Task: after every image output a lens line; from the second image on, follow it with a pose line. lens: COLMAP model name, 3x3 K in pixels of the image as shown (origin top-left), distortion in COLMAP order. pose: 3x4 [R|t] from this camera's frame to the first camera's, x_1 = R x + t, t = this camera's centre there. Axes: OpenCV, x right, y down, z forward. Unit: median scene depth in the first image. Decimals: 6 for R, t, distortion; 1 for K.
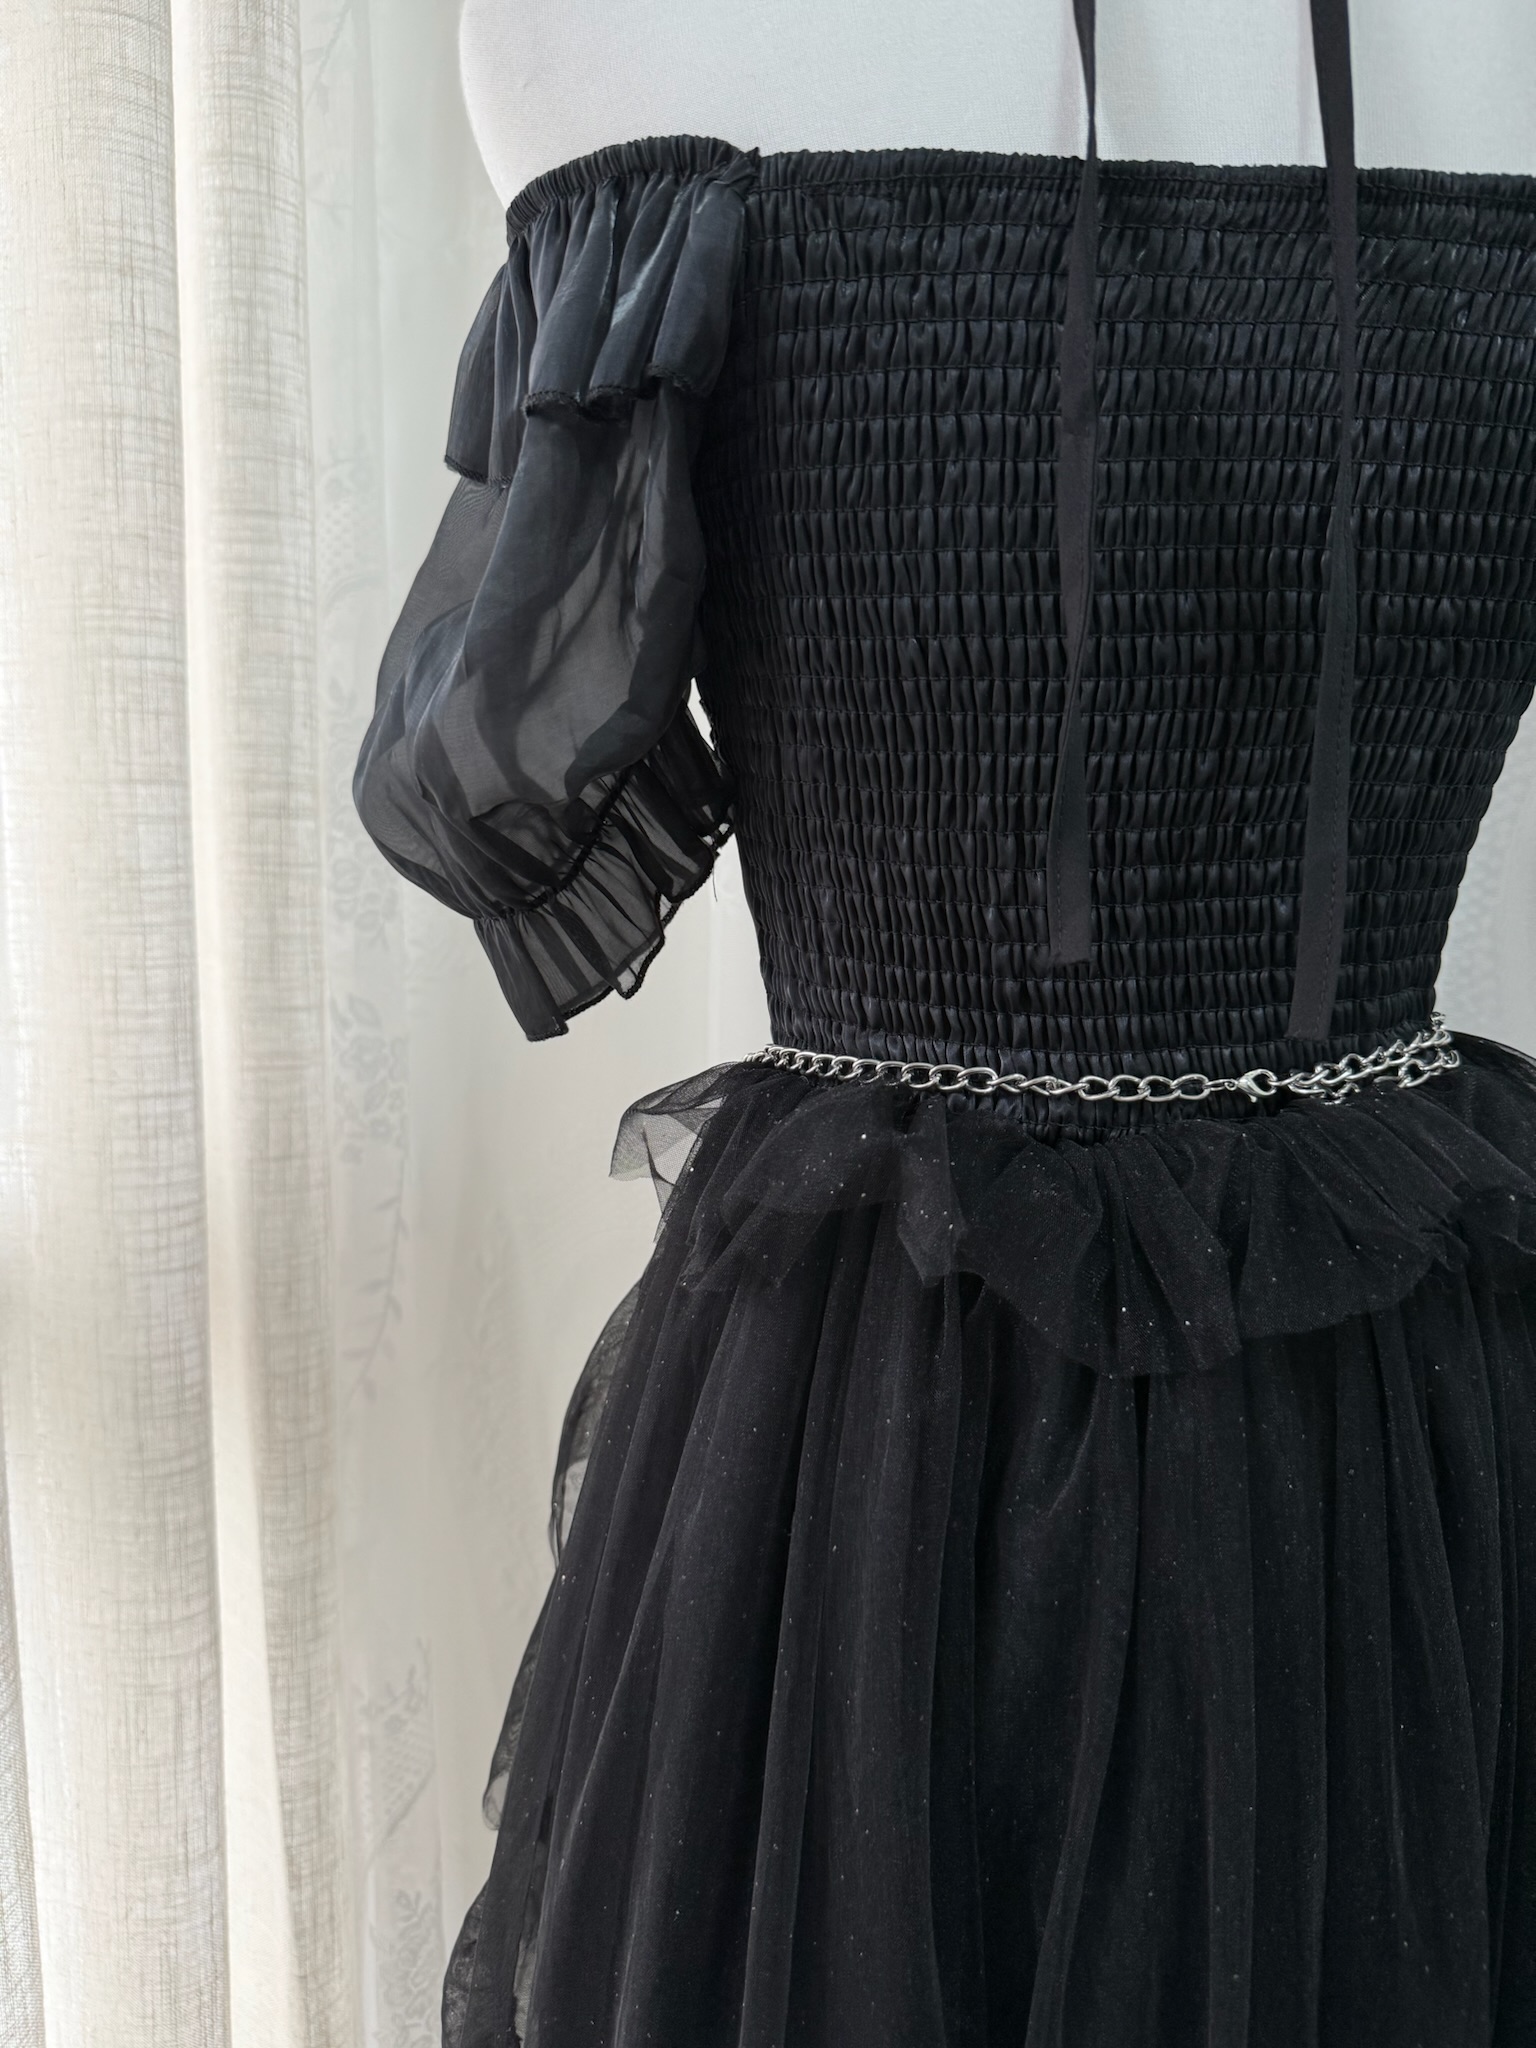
lens RADIAL K [[1511.7, 0, 756.3], [0, 1511.7, 1027.6], [0, 0, 1]] dist [-0.002911, -0.009141]
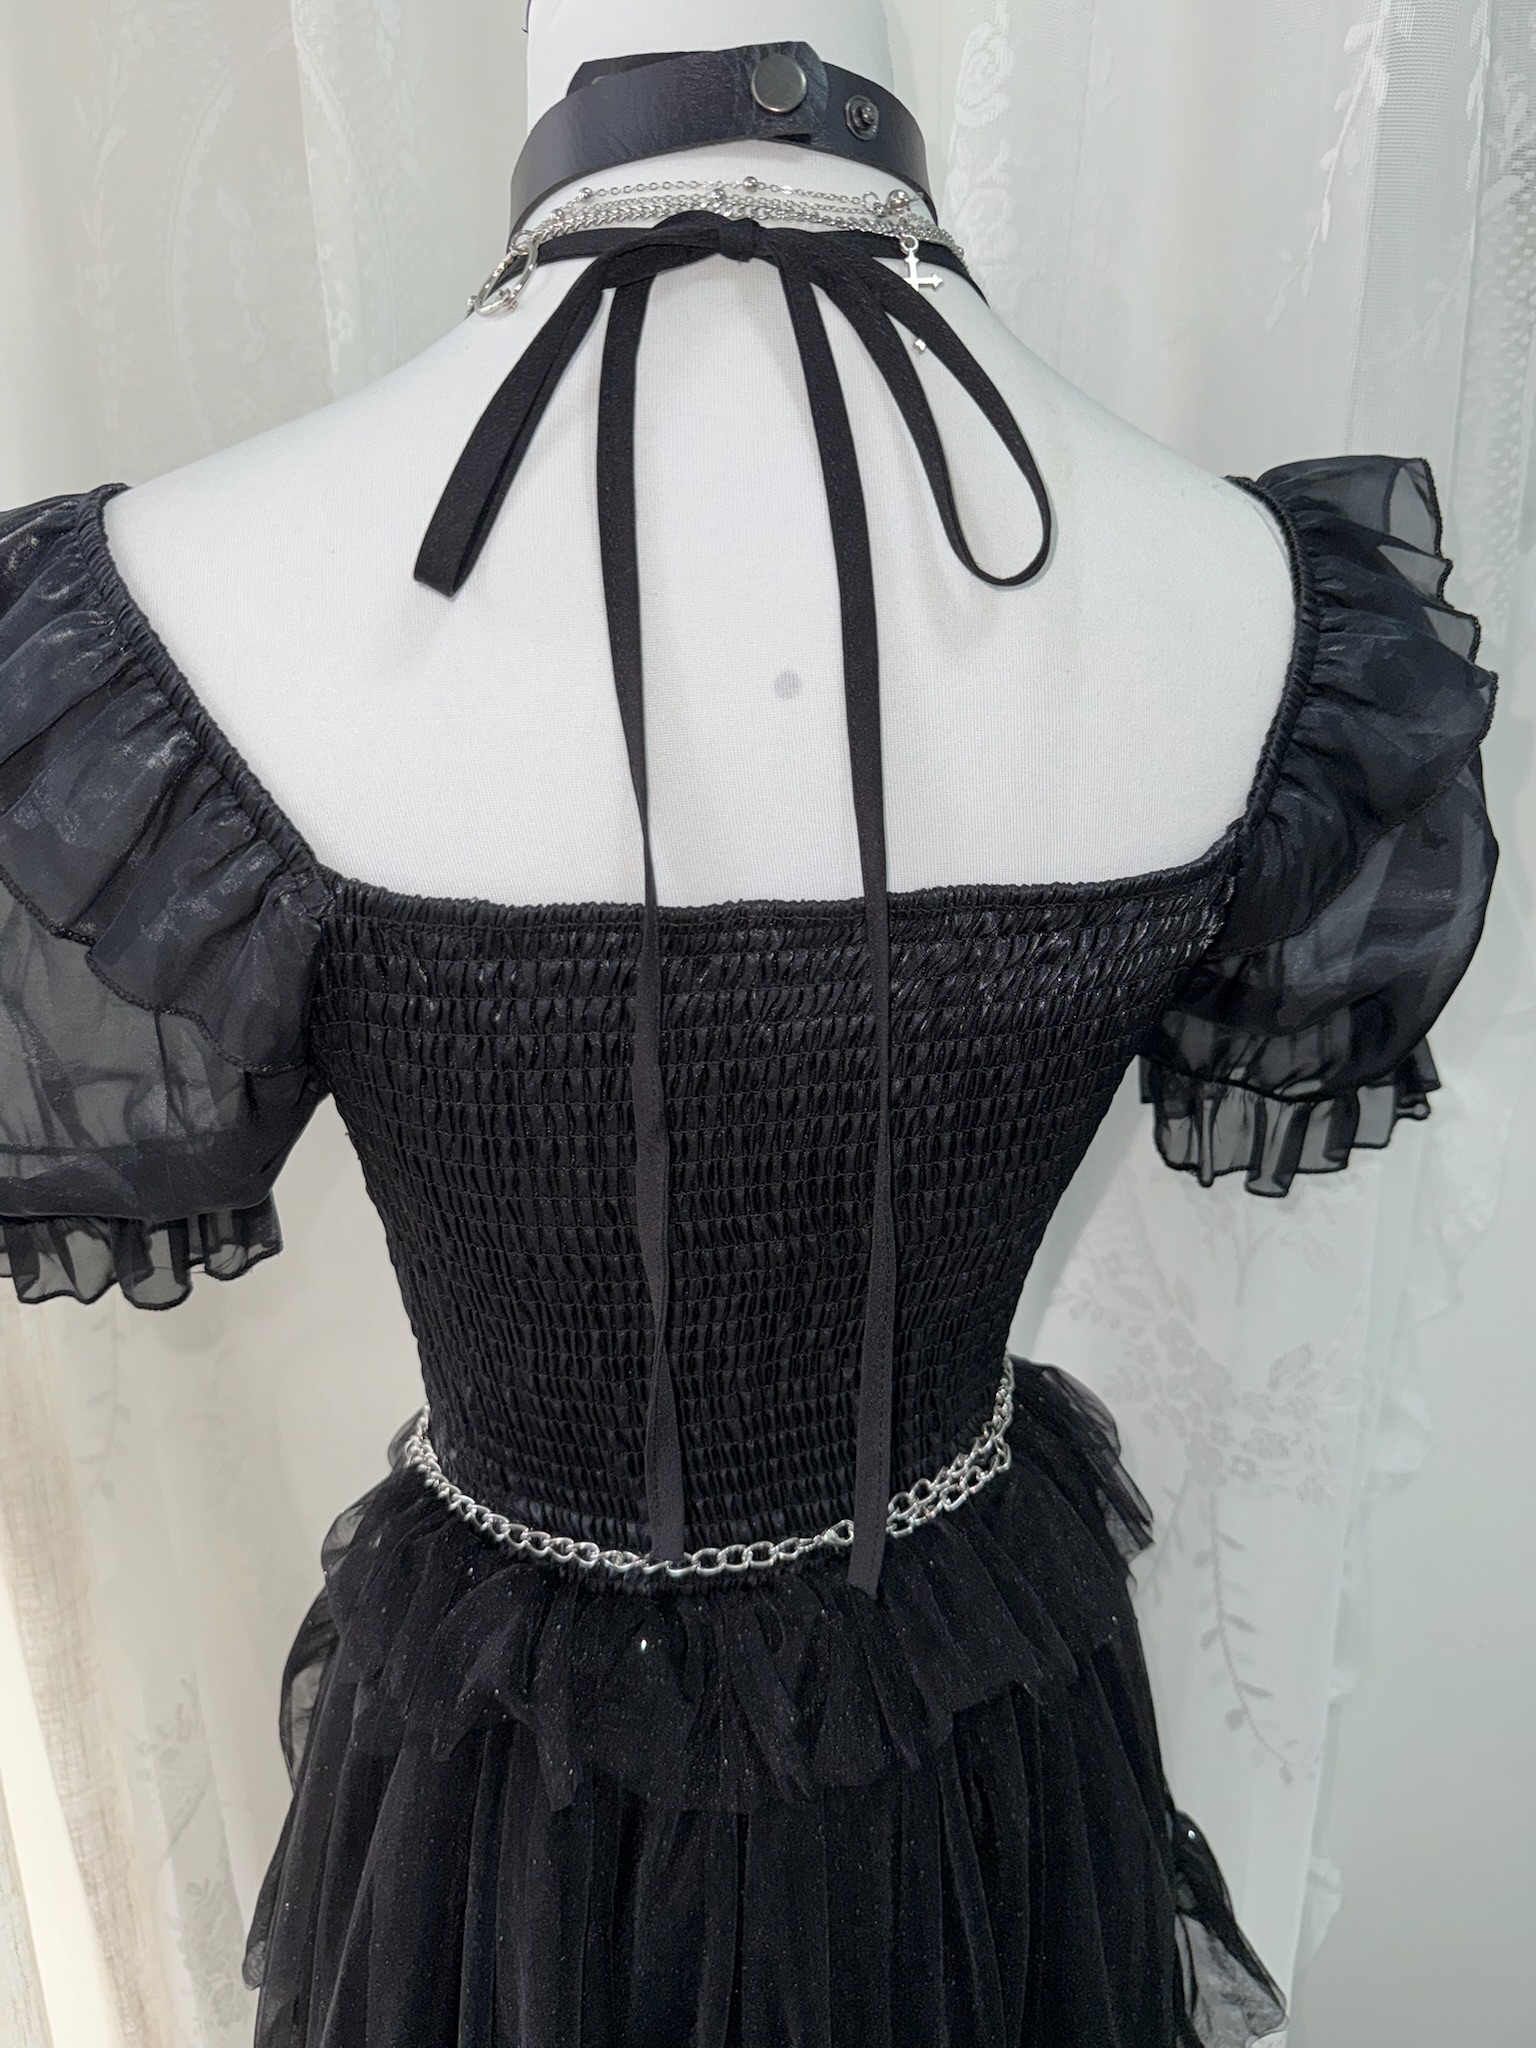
lens RADIAL K [[1511.7, 0, 772.6], [0, 1511.7, 1041.5], [0, 0, 1]] dist [-0.002911, -0.009141]
pose [[0.984948, -0.060190, 0.162033, 0.052717], [0.024410, 0.976454, 0.214340, -0.296858], [-0.171119, -0.207159, 0.963226, -0.034596]]
